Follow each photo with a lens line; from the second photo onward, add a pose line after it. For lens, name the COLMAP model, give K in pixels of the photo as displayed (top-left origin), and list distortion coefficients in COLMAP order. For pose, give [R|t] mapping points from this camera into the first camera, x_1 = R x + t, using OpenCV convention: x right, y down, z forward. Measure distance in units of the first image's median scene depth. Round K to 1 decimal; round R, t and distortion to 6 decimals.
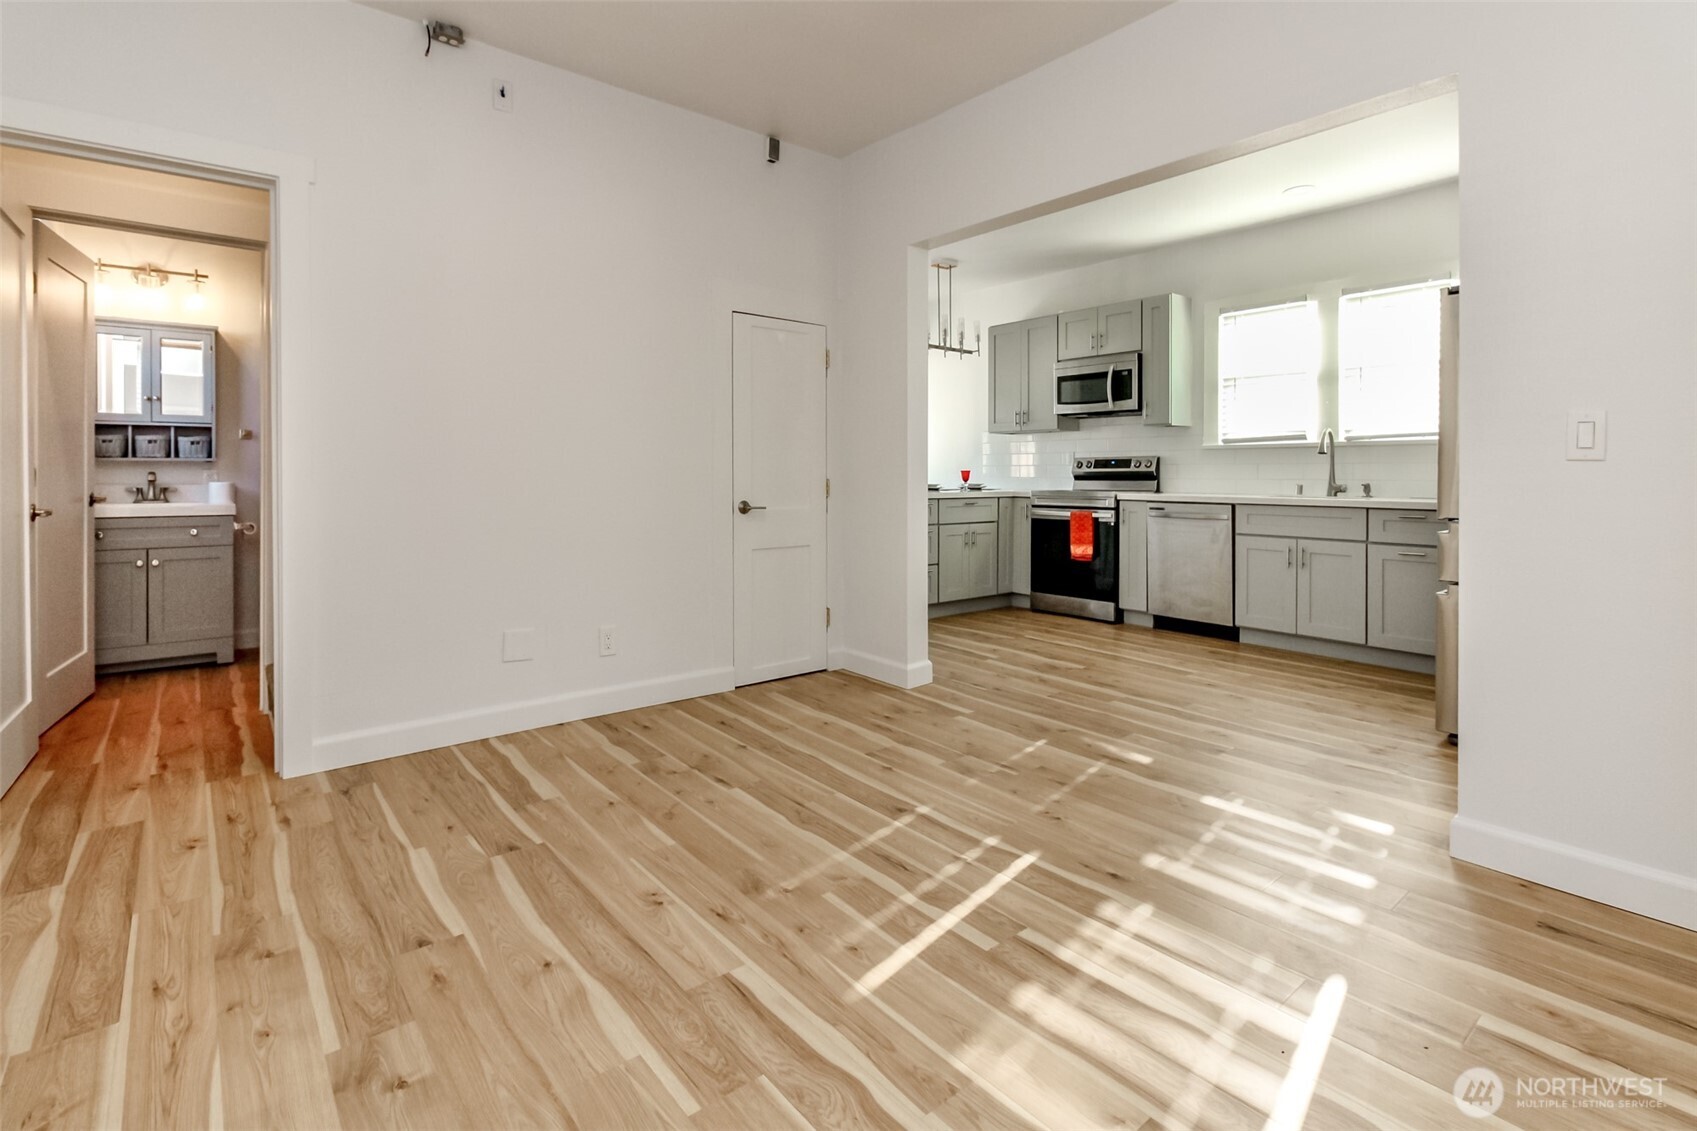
lens RADIAL K [[811.8, 0, 848.7], [0, 811.8, 477.2], [0, 0, 1]] dist [0.002831, -0.000243]
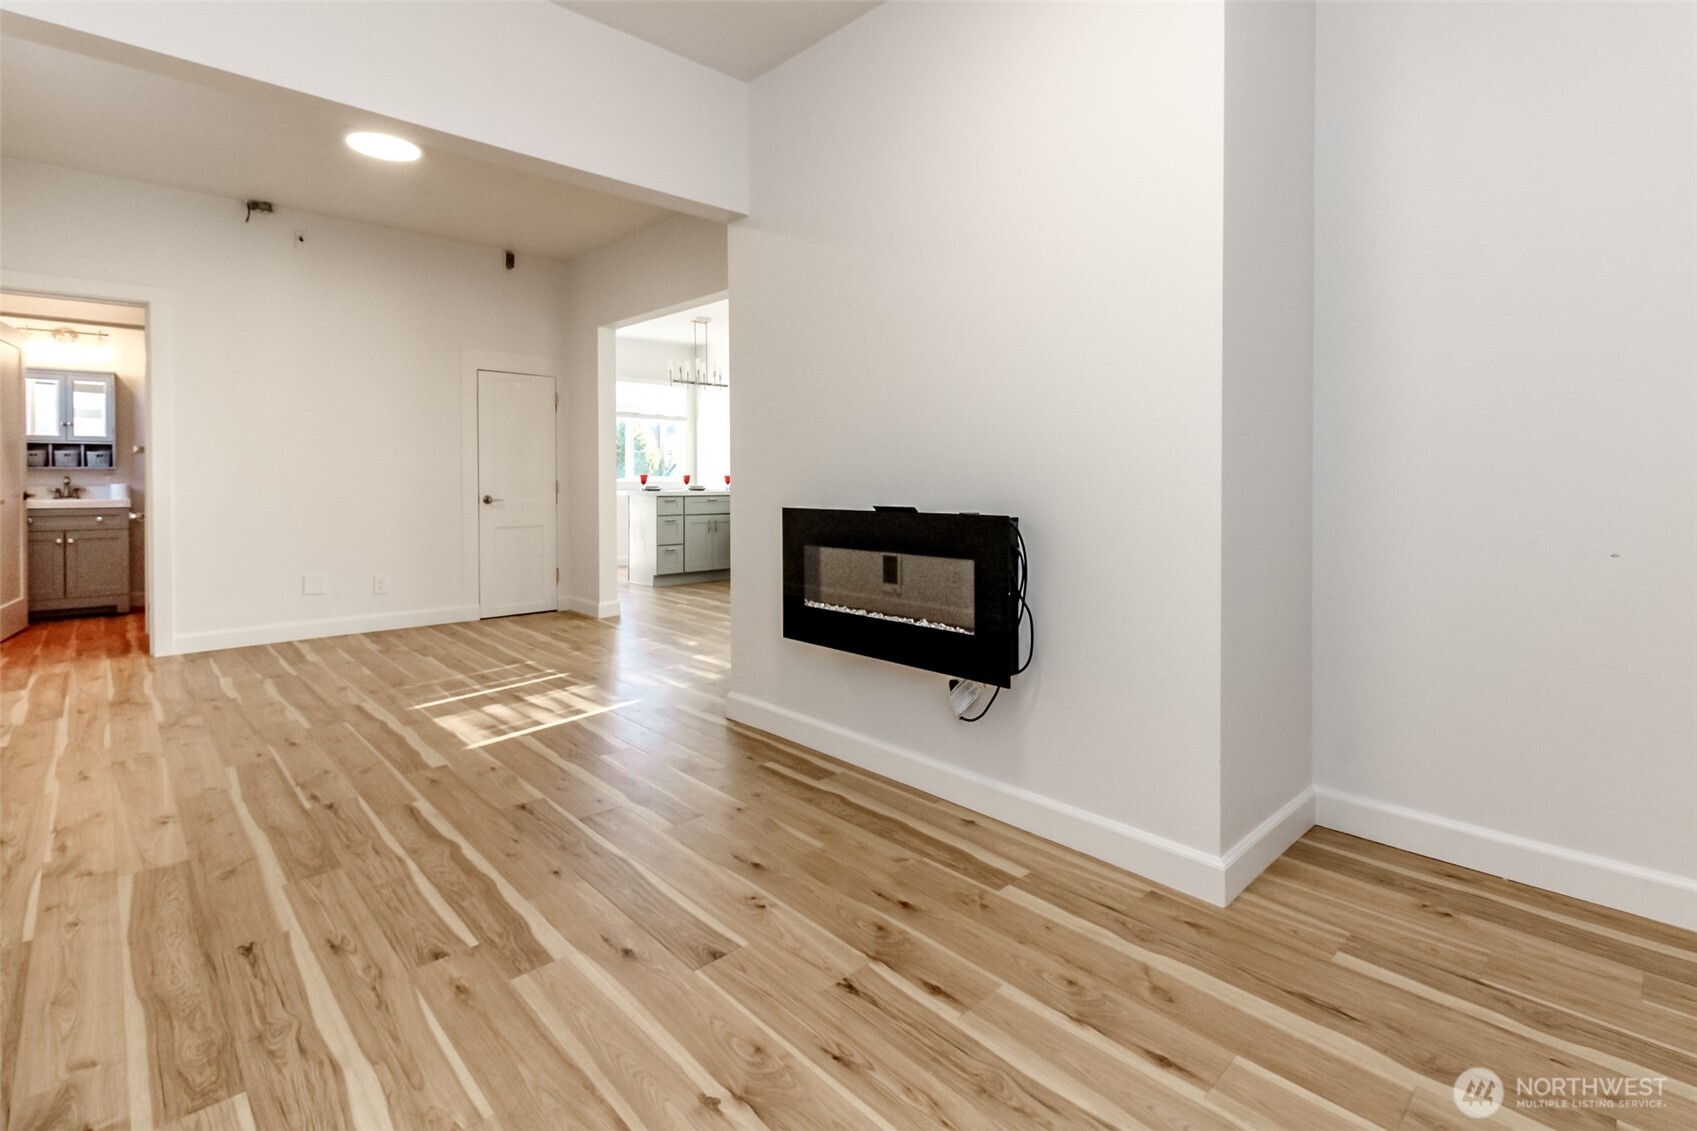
lens RADIAL K [[800.9, 0, 854.6], [0, 800.9, 489.0], [0, 0, 1]] dist [0.003860, -0.004967]
pose [[0.997108, -0.002242, 0.075961, 0.398583], [0.001768, 0.999979, 0.006300, 0.008288], [-0.075973, -0.006148, 0.997091, -0.486415]]
